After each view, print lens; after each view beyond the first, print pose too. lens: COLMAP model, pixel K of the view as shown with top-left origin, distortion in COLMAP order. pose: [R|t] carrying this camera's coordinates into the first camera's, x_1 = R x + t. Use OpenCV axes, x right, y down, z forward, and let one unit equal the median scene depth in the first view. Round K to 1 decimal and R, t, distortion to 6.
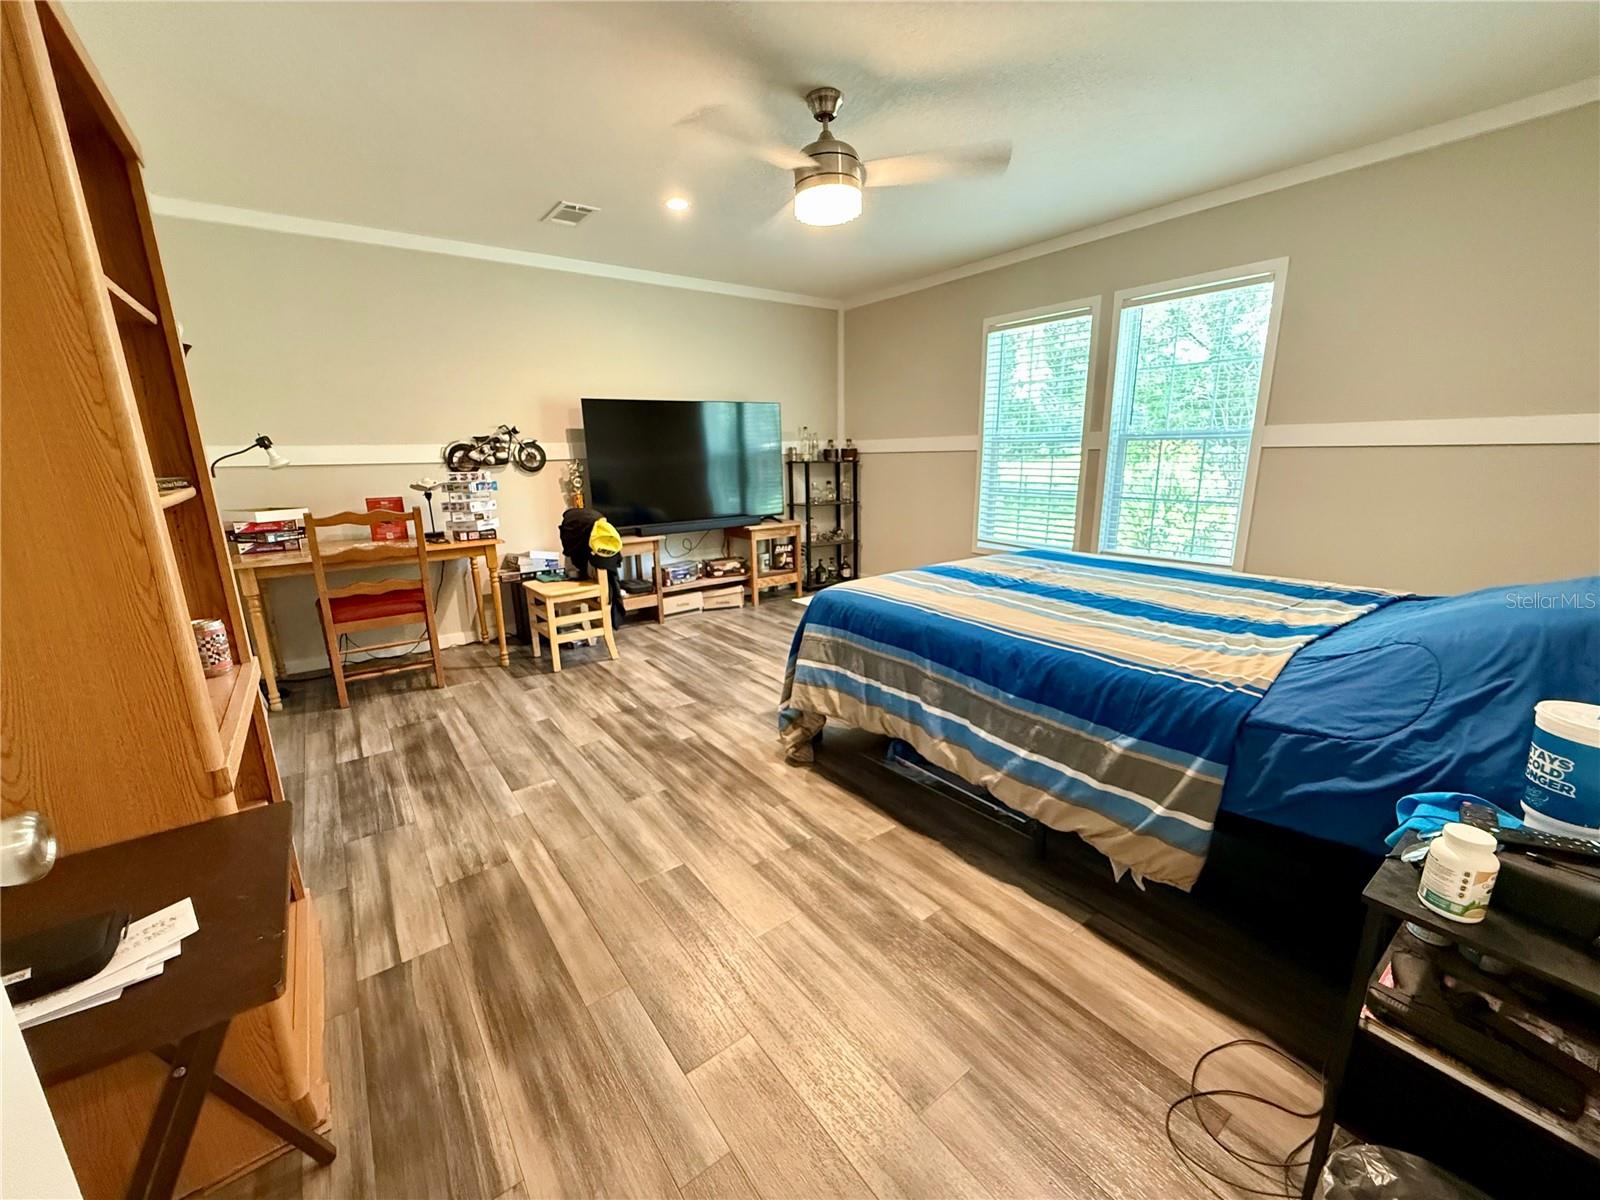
lens RADIAL K [[640.2, 0, 799.1], [0, 640.2, 605.1], [0, 0, 1]] dist [-0.000428, 0.000058]
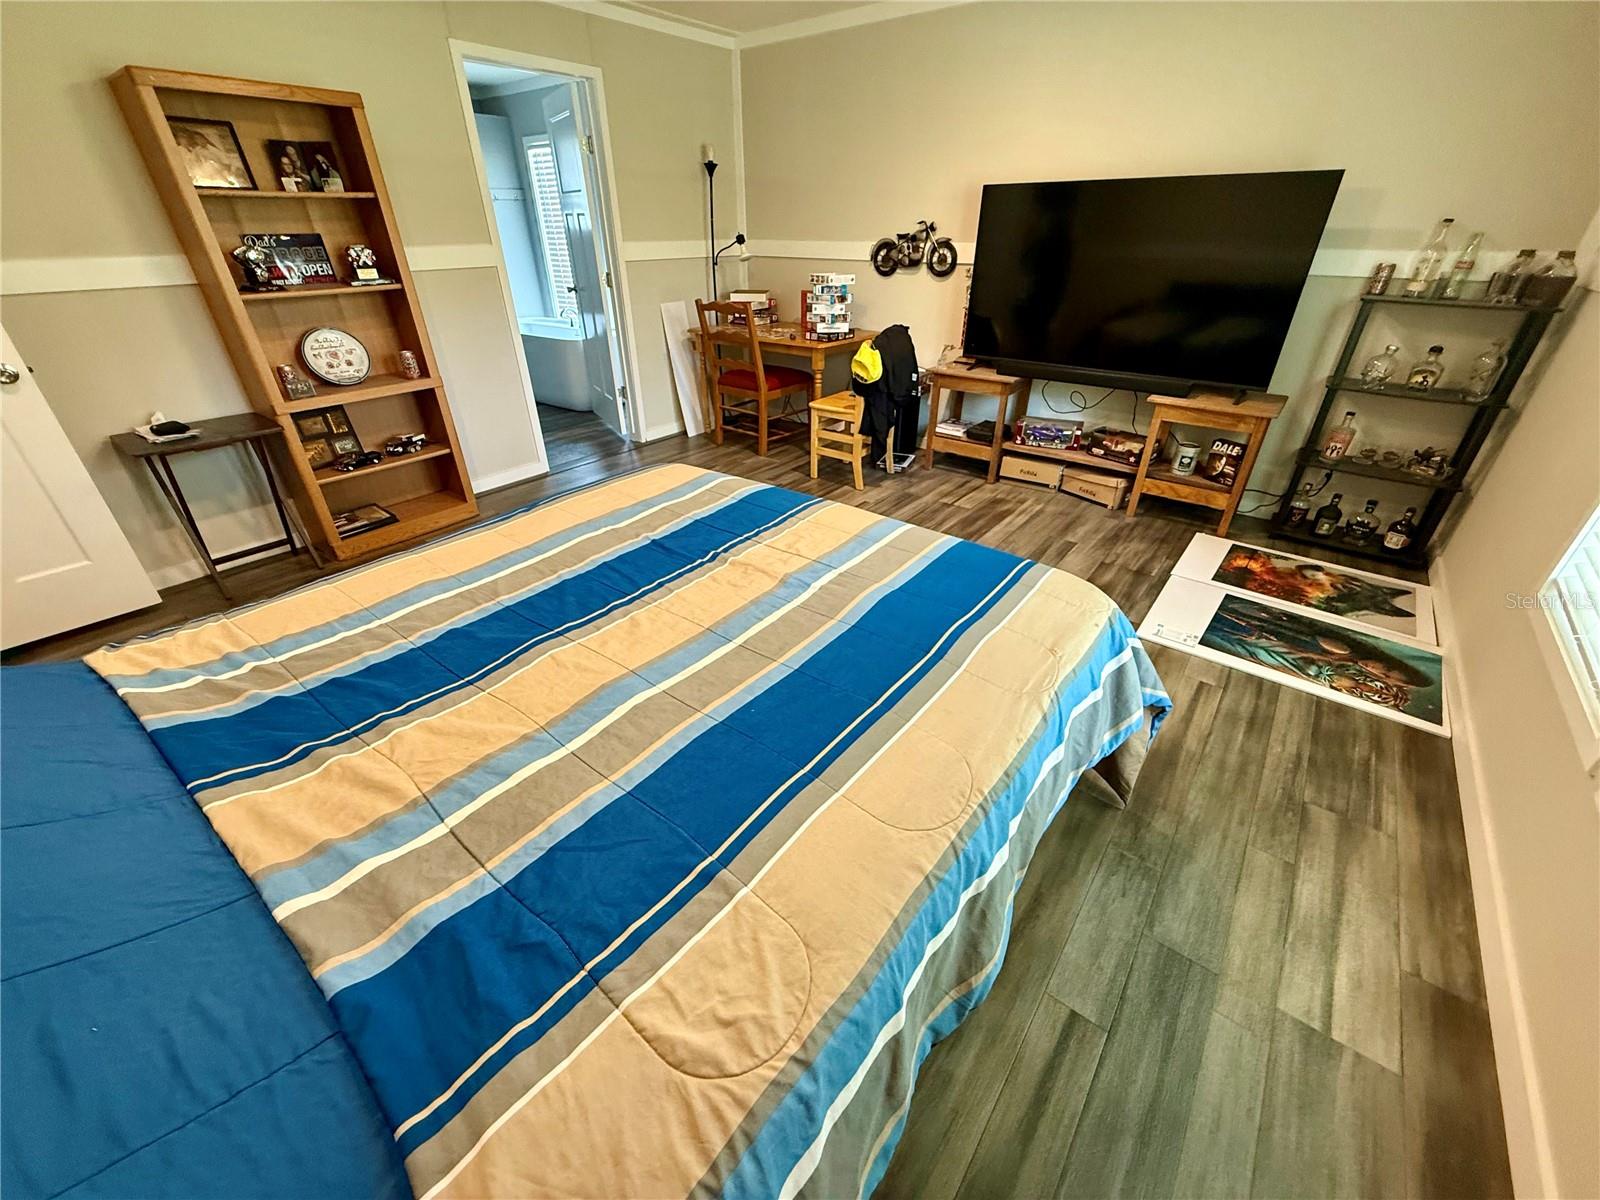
lens RADIAL K [[640.2, 0, 799.7], [0, 640.2, 596.9], [0, 0, 1]] dist [-0.000428, 0.000058]
pose [[0.258065, 0.501675, -0.825666, 0.528836], [-0.229985, 0.861946, 0.451836, -0.178504], [0.938354, 0.073288, 0.337816, 0.521630]]
